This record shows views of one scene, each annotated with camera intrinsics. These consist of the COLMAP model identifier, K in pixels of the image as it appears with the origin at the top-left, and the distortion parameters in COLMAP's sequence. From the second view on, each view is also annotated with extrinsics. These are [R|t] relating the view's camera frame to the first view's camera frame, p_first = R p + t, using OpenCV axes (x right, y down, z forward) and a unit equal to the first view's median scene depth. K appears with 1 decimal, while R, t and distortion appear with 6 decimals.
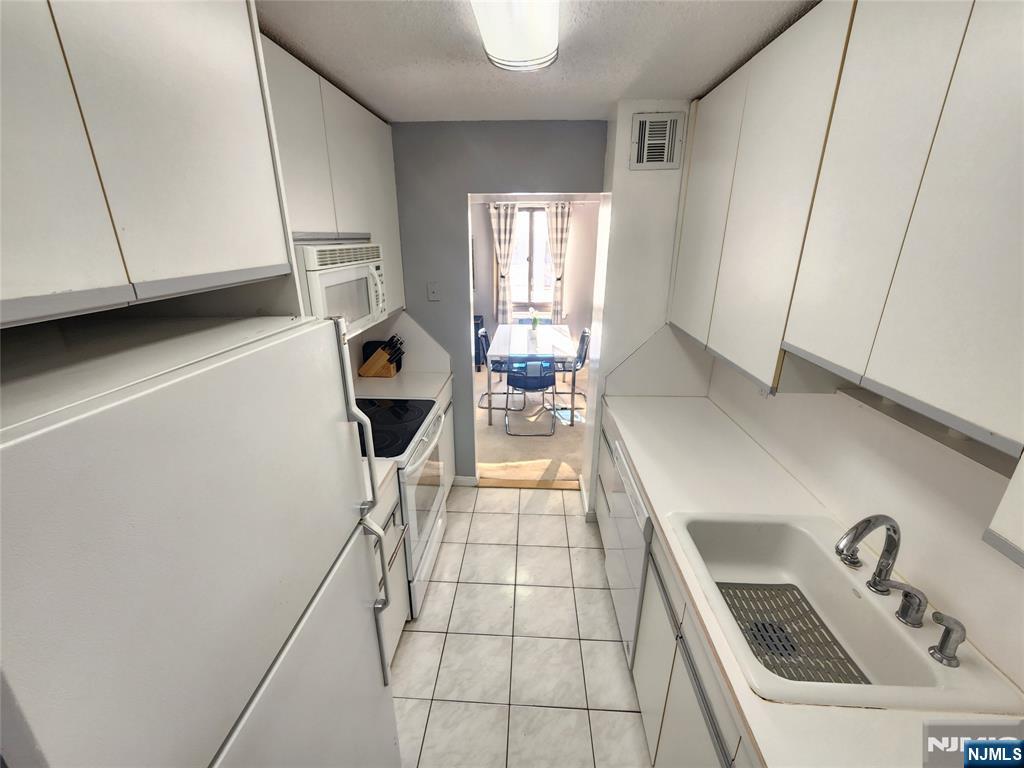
lens RADIAL K [[424.4, 0, 514.6], [0, 424.4, 383.3], [0, 0, 1]] dist [0.002119, -0.000579]
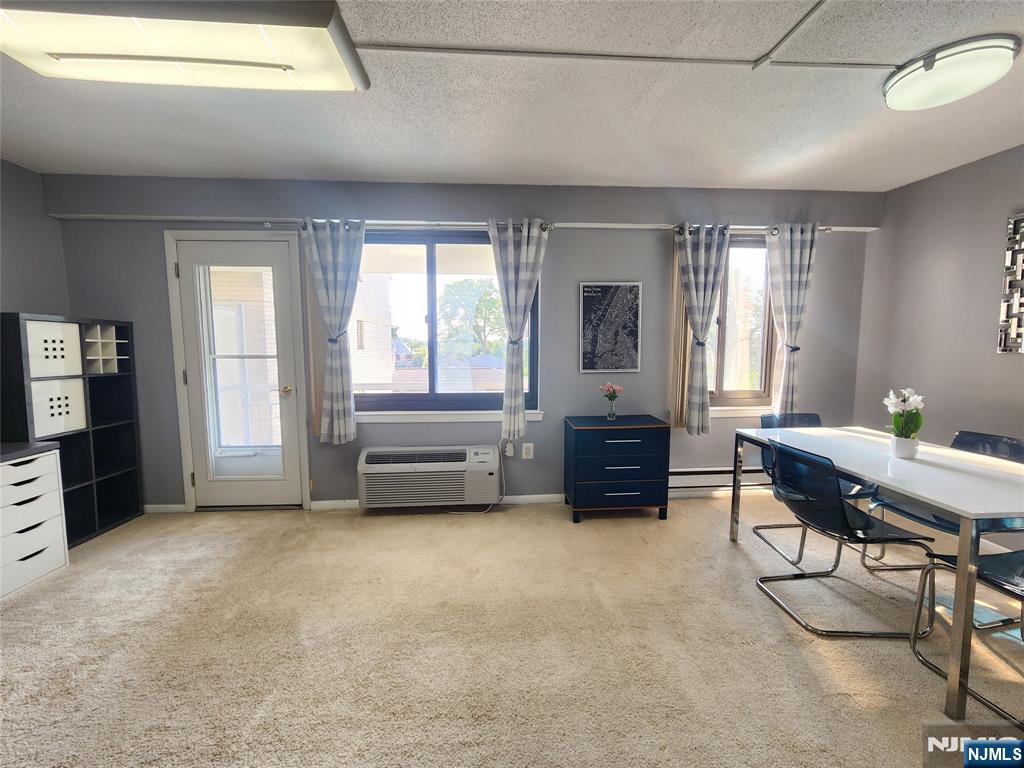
lens RADIAL K [[424.4, 0, 509.6], [0, 424.4, 382.4], [0, 0, 1]] dist [0.002119, -0.000579]
pose [[0.994019, -0.014388, 0.108254, -0.363538], [0.039846, 0.970727, -0.236856, -0.079276], [-0.101677, 0.239753, 0.965495, 0.501457]]
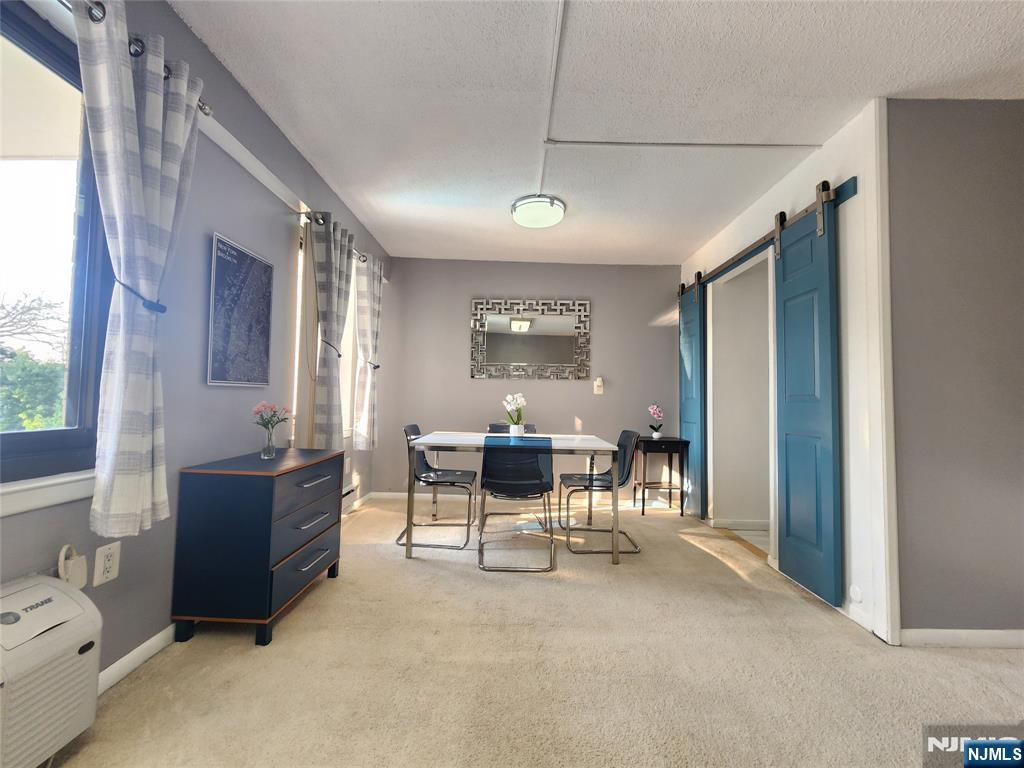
lens RADIAL K [[424.4, 0, 506.6], [0, 424.4, 383.3], [0, 0, 1]] dist [0.002119, -0.000579]
pose [[-0.035901, 0.037845, 0.998639, -0.558681], [0.309286, 0.950643, -0.024907, -0.153803], [-0.950291, 0.307971, -0.045833, 0.875009]]
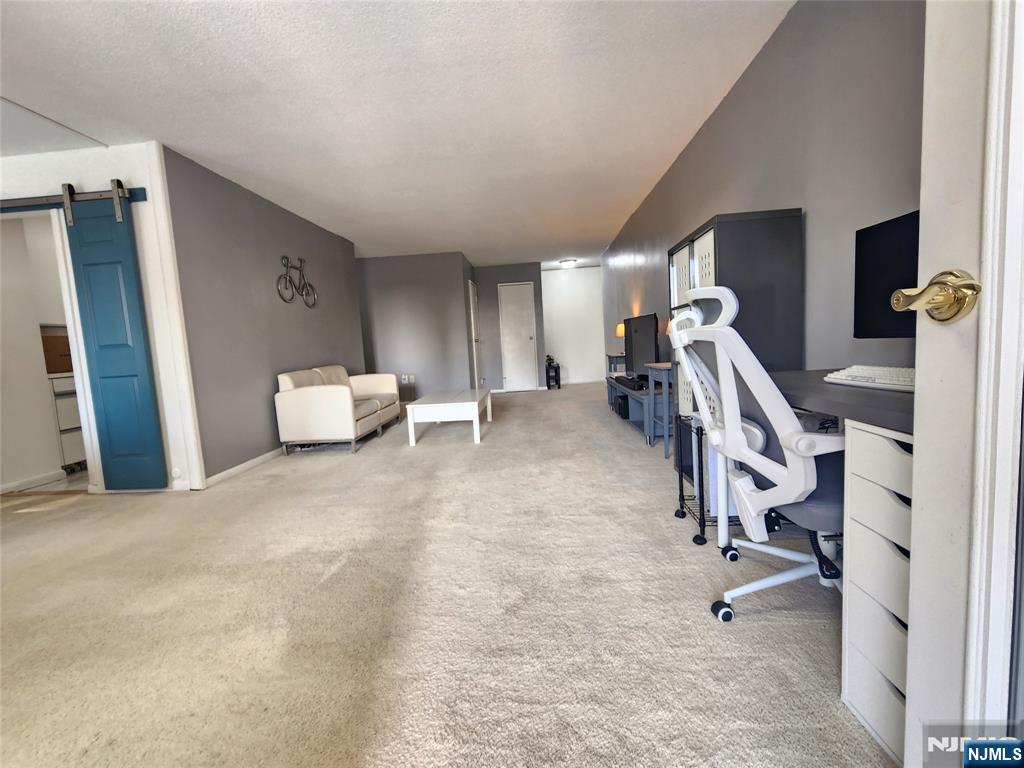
lens RADIAL K [[424.4, 0, 510.5], [0, 424.4, 383.2], [0, 0, 1]] dist [0.002119, -0.000579]
pose [[-0.998678, 0.049958, 0.012133, -0.656303], [0.050457, 0.907258, 0.417536, -0.221468], [0.009852, 0.417596, -0.908579, 1.107645]]
